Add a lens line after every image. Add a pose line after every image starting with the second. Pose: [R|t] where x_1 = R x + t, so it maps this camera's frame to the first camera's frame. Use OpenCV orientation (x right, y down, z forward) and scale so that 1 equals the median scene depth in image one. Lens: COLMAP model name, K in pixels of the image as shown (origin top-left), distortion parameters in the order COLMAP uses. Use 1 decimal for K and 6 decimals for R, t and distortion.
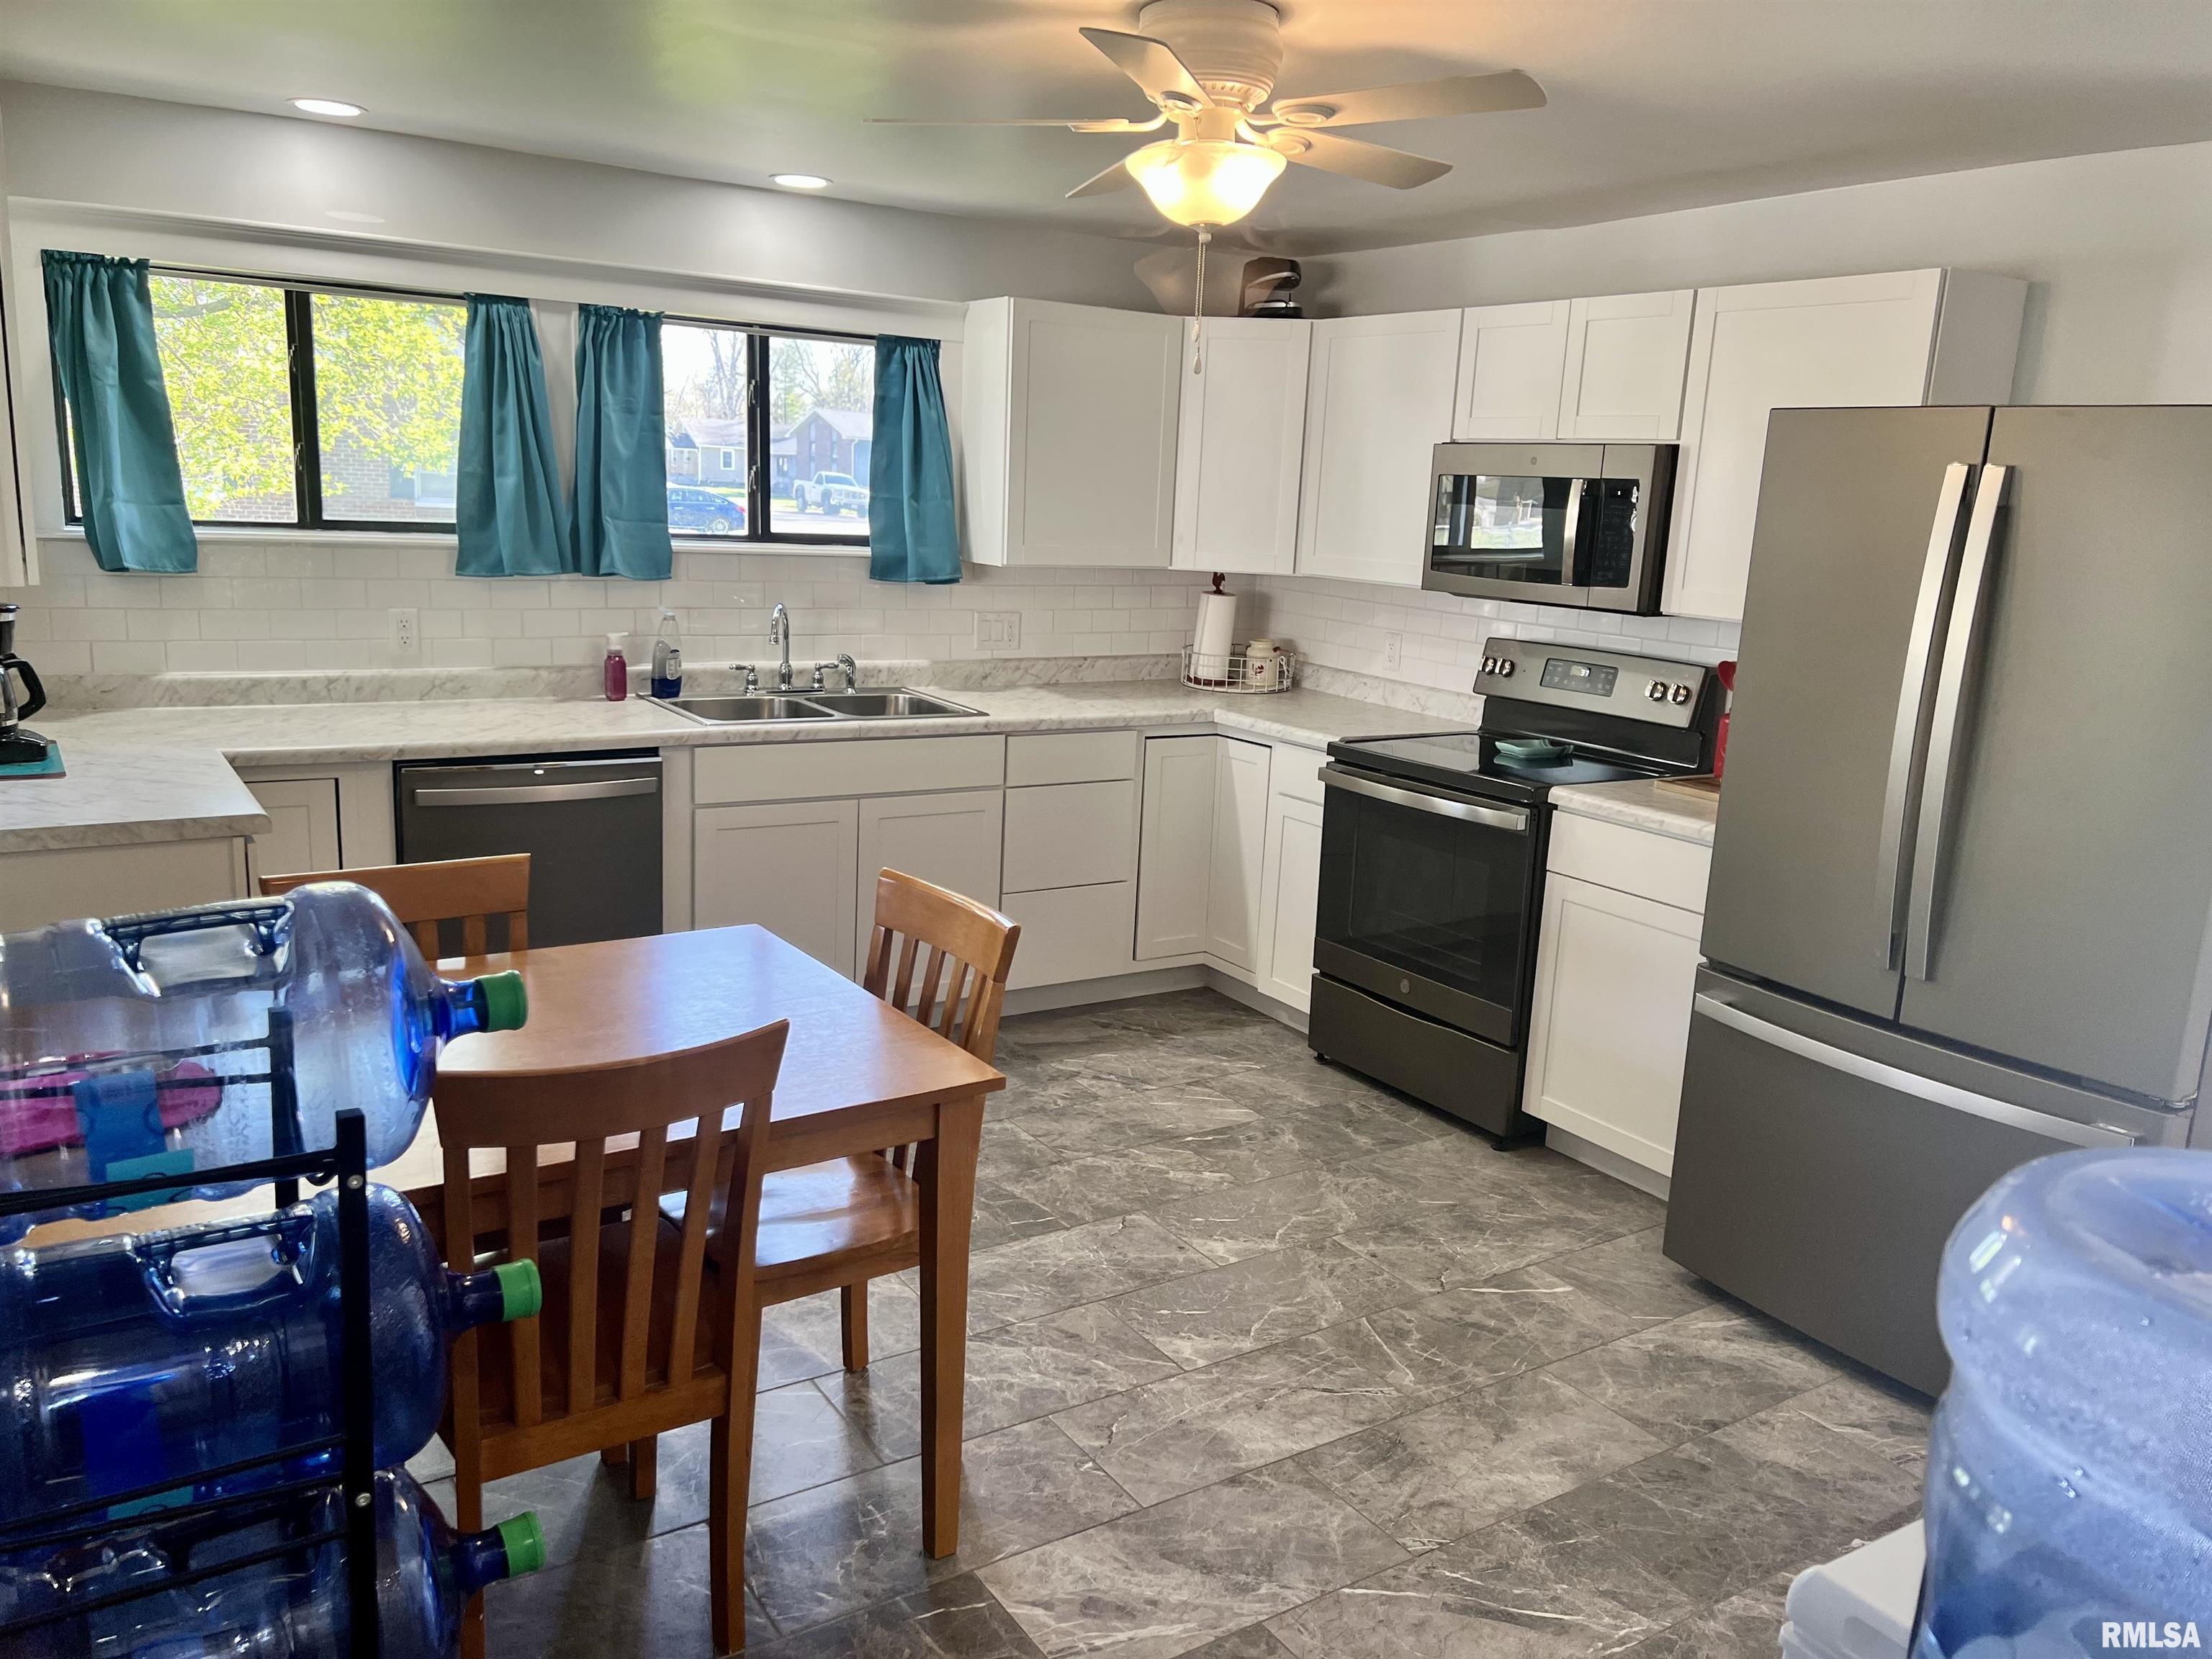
lens RADIAL K [[1671.6, 0, 1113.8], [0, 1671.6, 828.8], [0, 0, 1]] dist [0.076481, -0.095865]
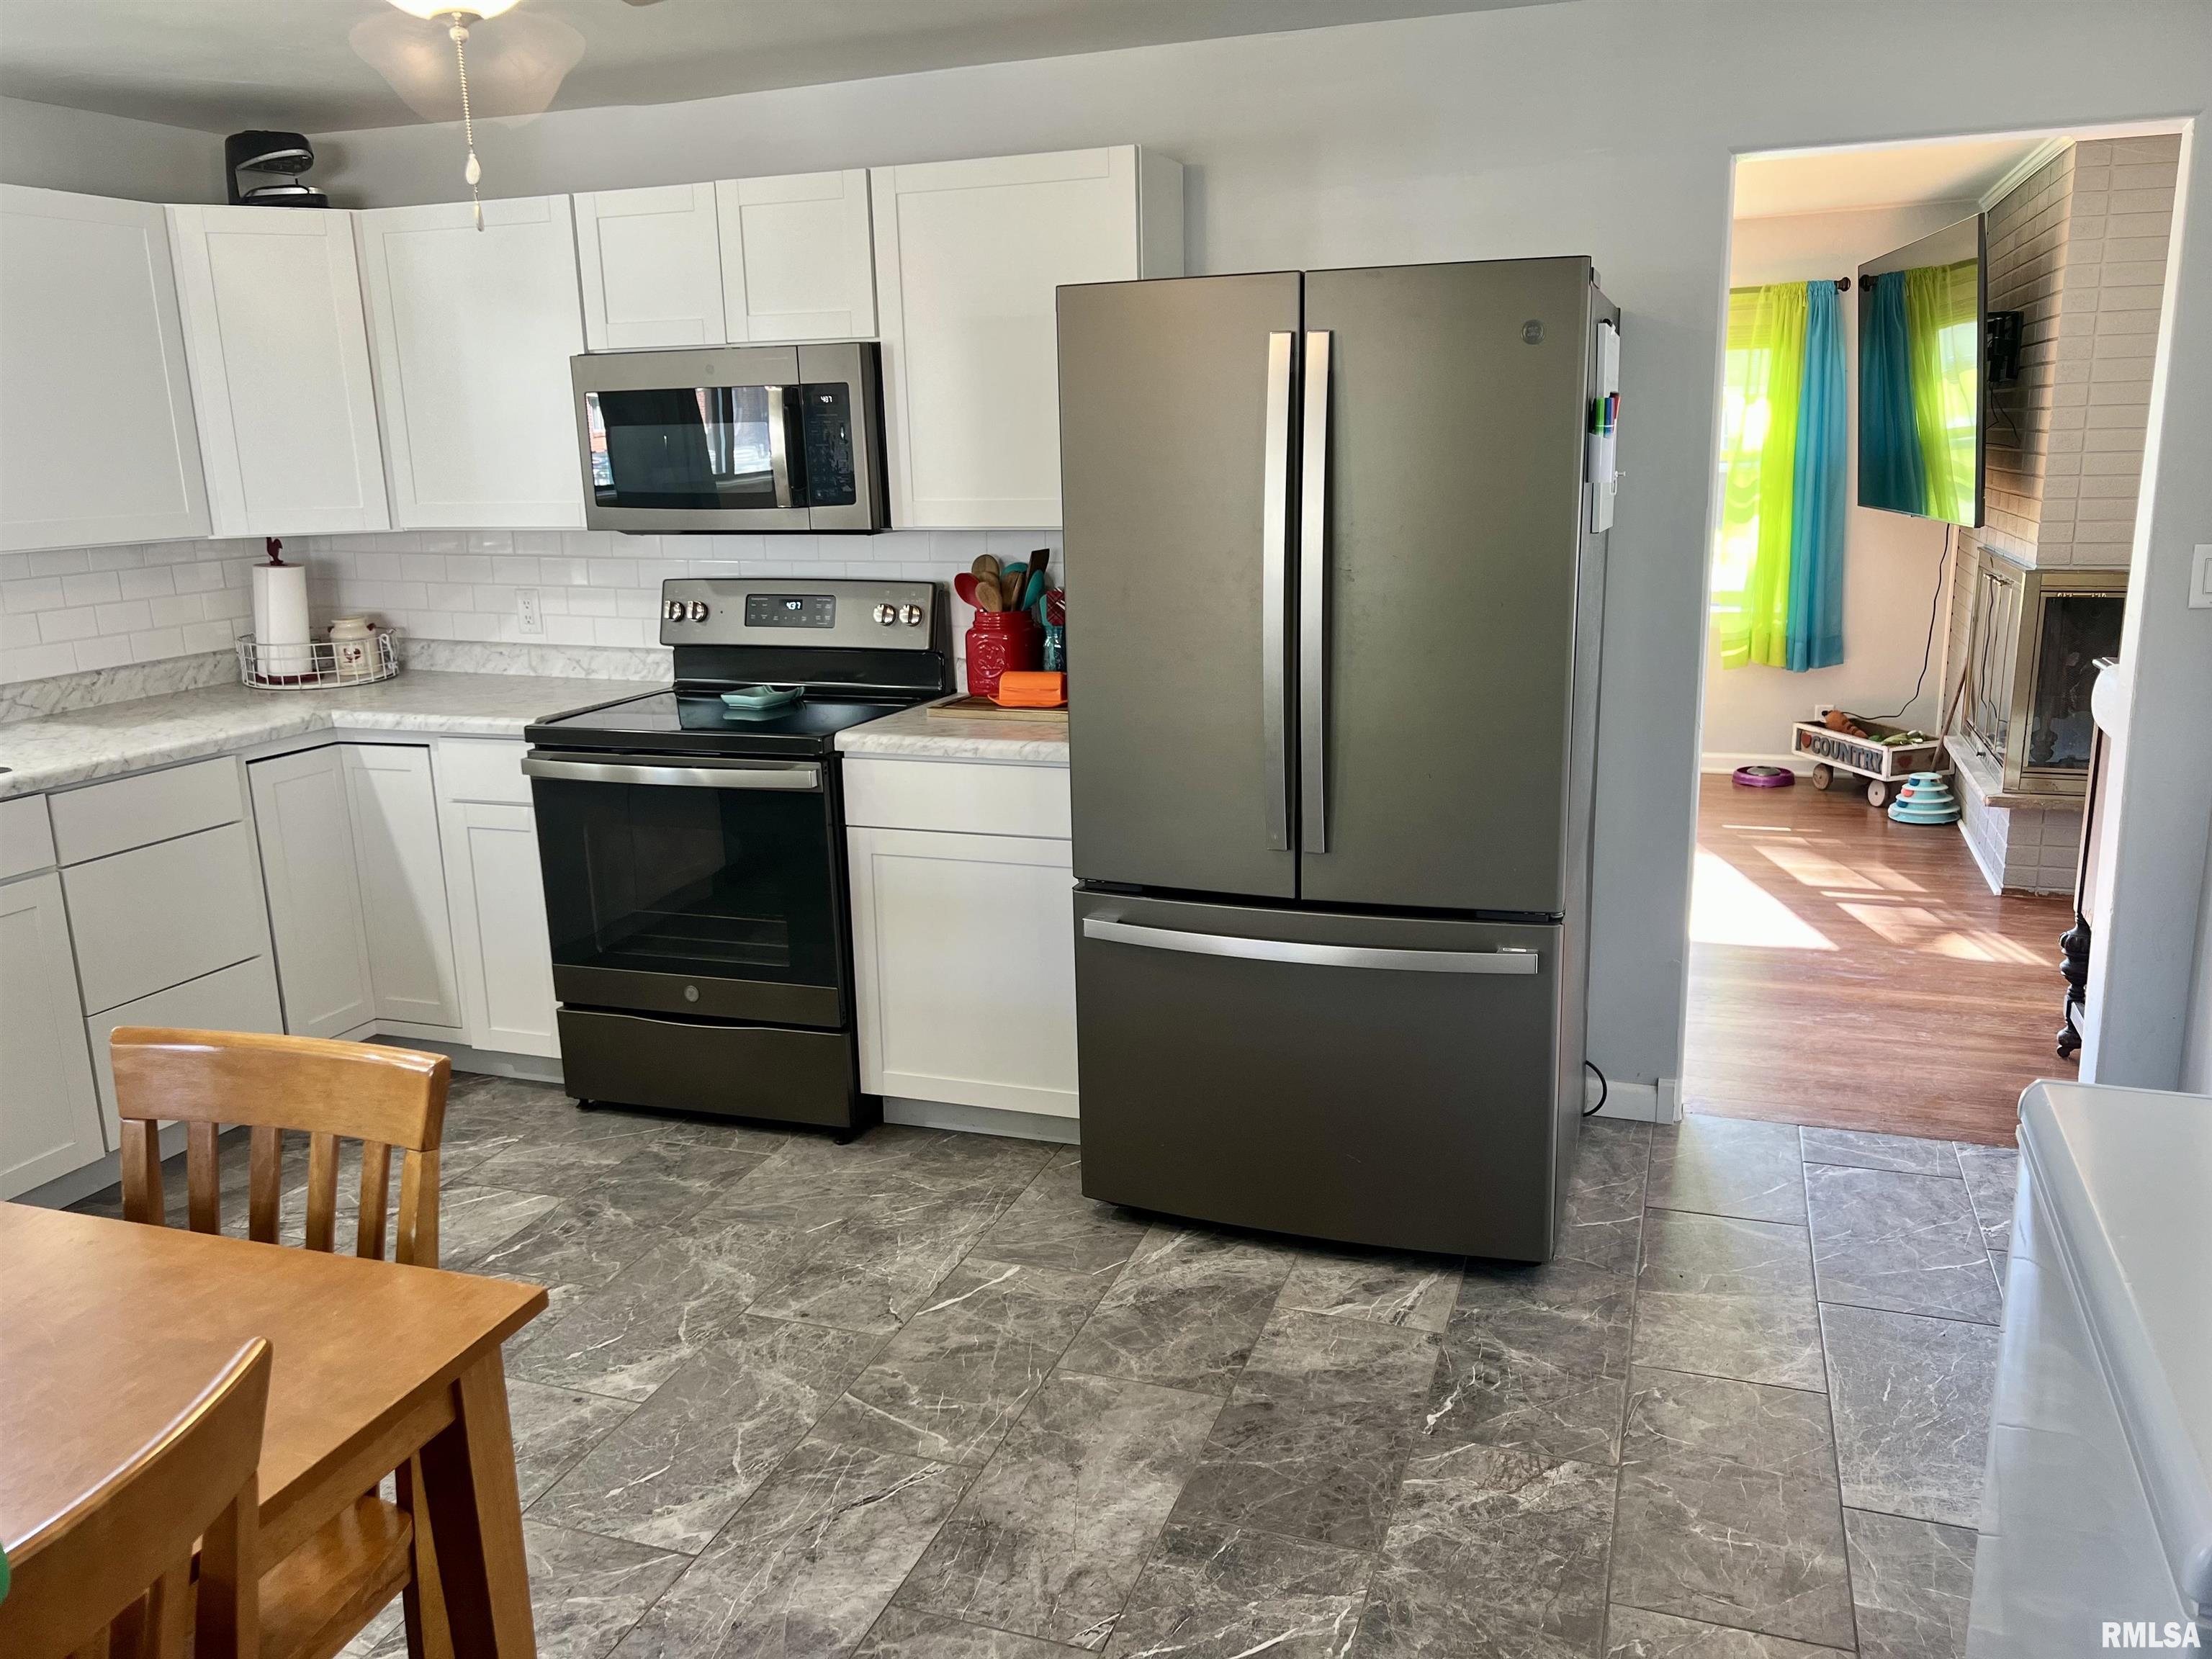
lens RADIAL K [[1671.6, 0, 1116.2], [0, 1671.6, 816.6], [0, 0, 1]] dist [0.076481, -0.095865]
pose [[0.795014, -0.198865, 0.573067, -0.138515], [0.184329, 0.979260, 0.084104, -0.028617], [-0.577906, 0.038769, 0.815182, 0.192031]]
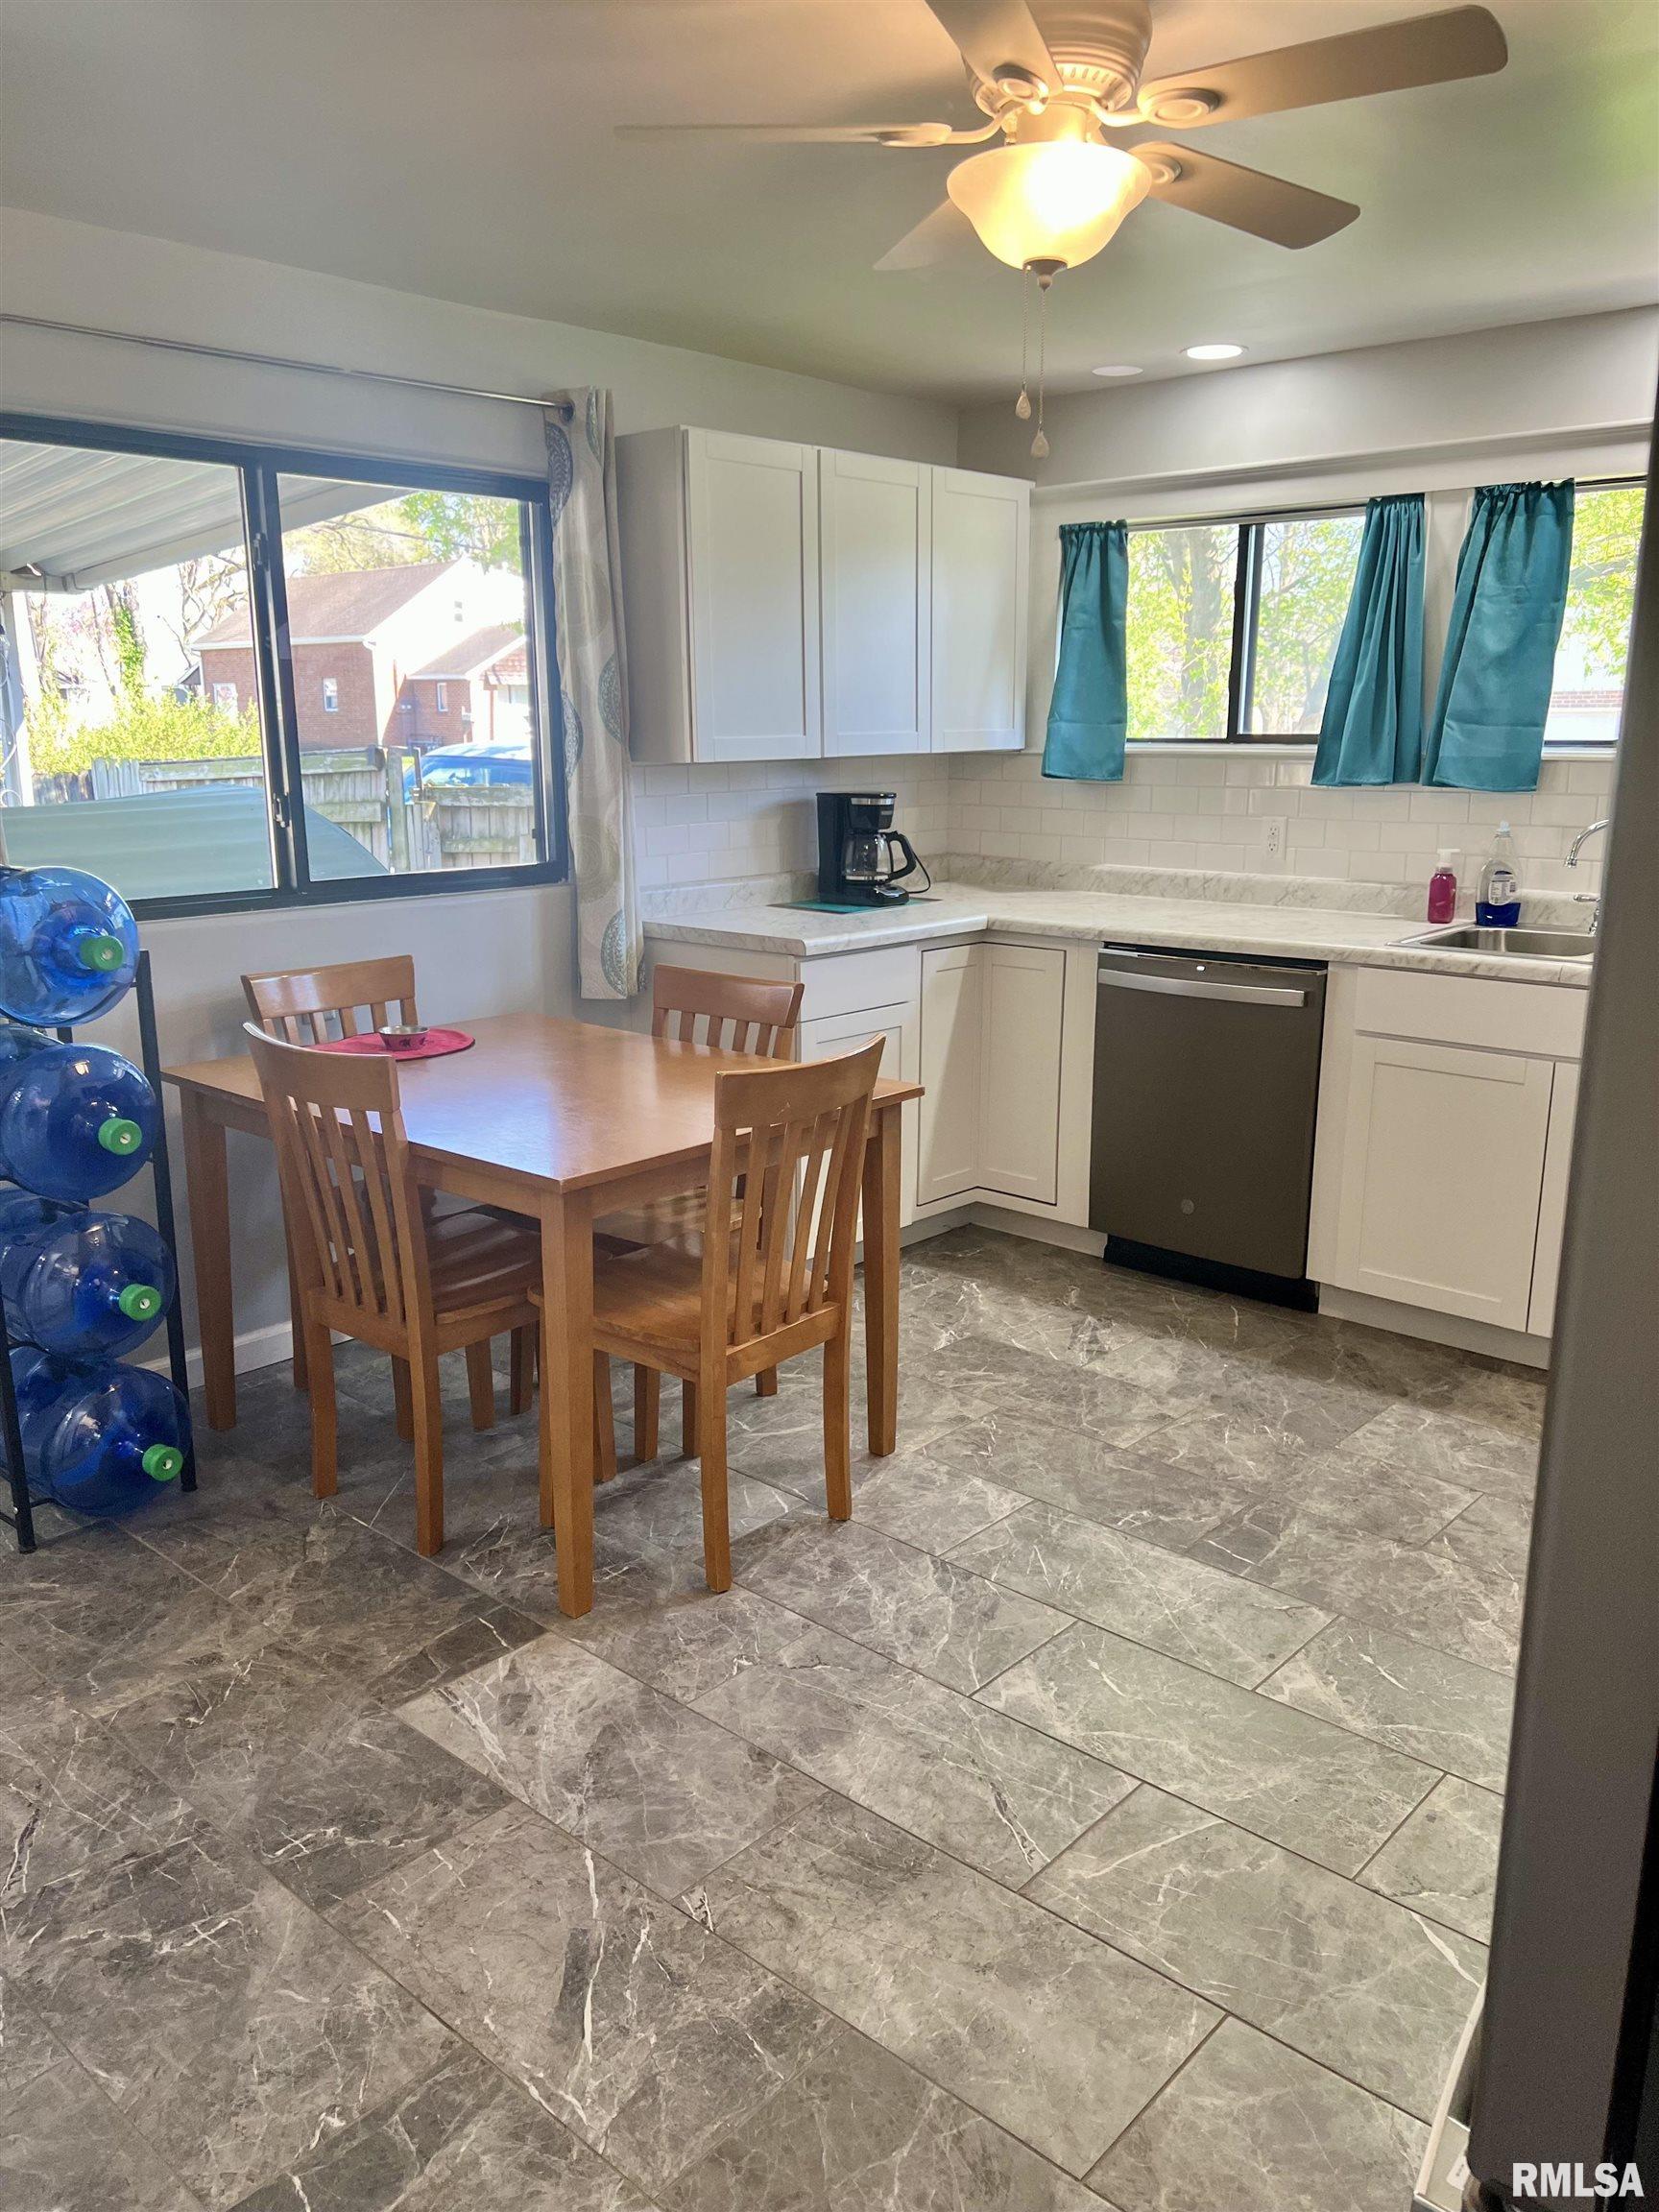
lens RADIAL K [[1671.6, 0, 828.2], [0, 1671.6, 1106.3], [0, 0, 1]] dist [0.076481, -0.095865]
pose [[0.251900, 0.172274, -0.952296, 0.587408], [-0.186813, 0.974176, 0.126817, -0.038855], [0.949551, 0.145957, 0.277578, 0.512767]]
